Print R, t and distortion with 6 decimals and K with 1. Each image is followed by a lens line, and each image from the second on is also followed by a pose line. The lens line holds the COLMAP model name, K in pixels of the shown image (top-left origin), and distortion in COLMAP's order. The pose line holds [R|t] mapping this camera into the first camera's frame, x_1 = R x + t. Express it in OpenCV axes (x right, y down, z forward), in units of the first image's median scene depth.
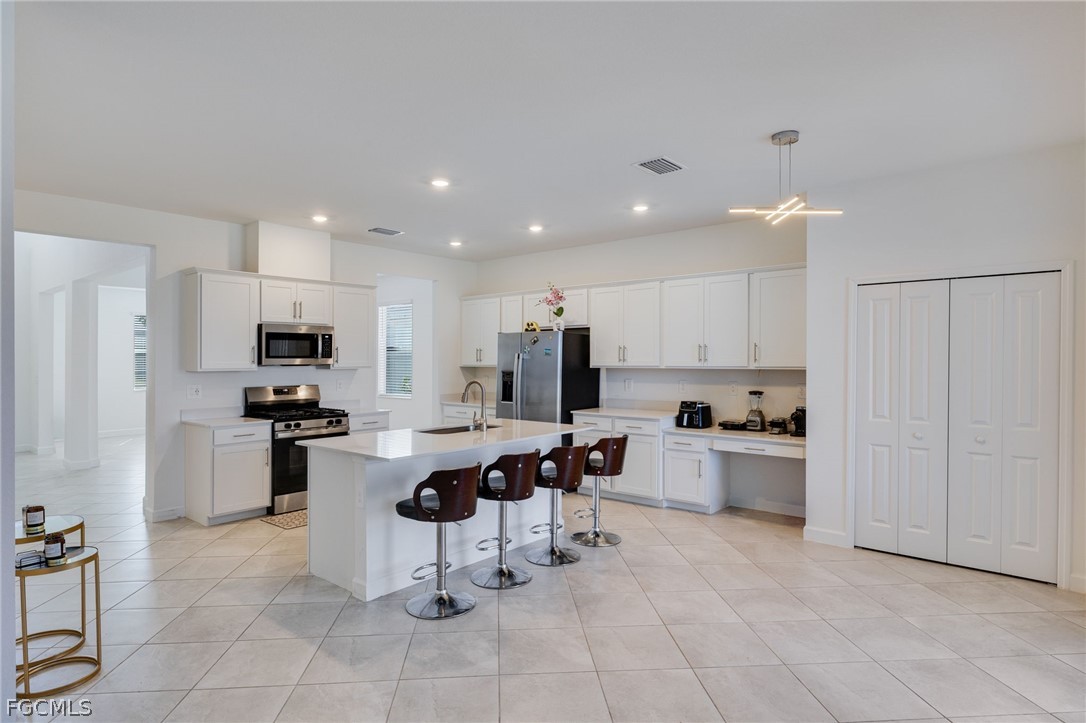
lens RADIAL K [[597.2, 0, 541.8], [0, 597.2, 358.4], [0, 0, 1]] dist [-0.003760, 0.001996]
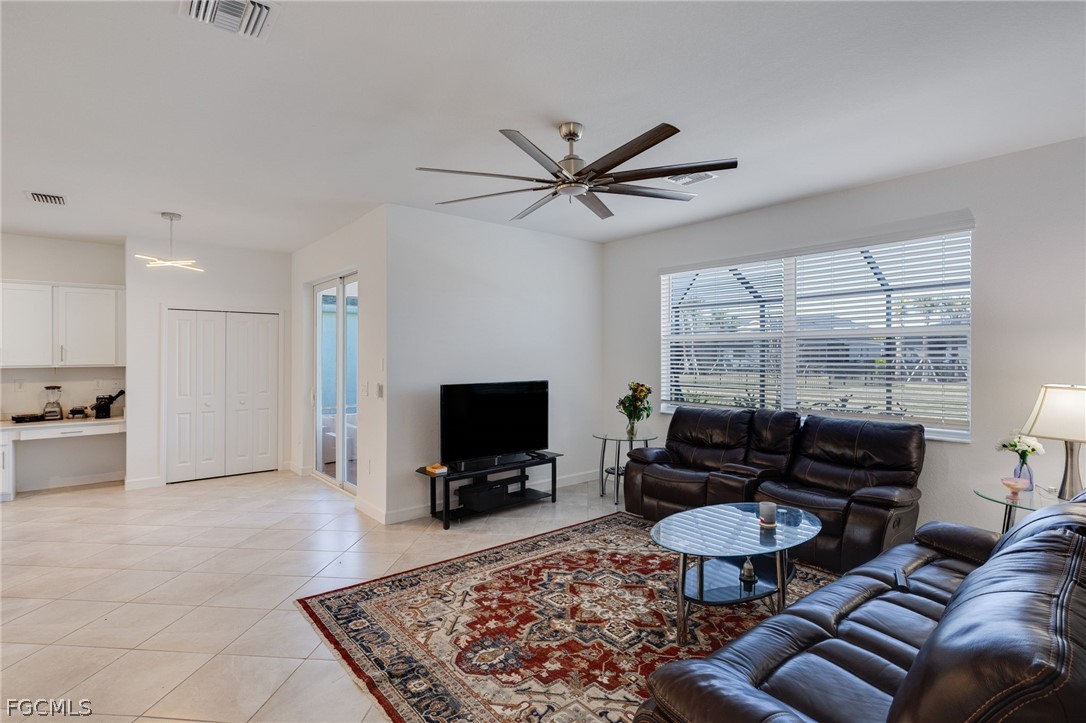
lens RADIAL K [[518.6, 0, 536.5], [0, 518.6, 347.7], [0, 0, 1]] dist [0.000136, -0.002118]
pose [[0.169233, 0.018410, 0.985404, -0.505727], [0.005558, 0.999792, -0.019633, 0.004898], [-0.985560, 0.008800, 0.169095, -0.112726]]
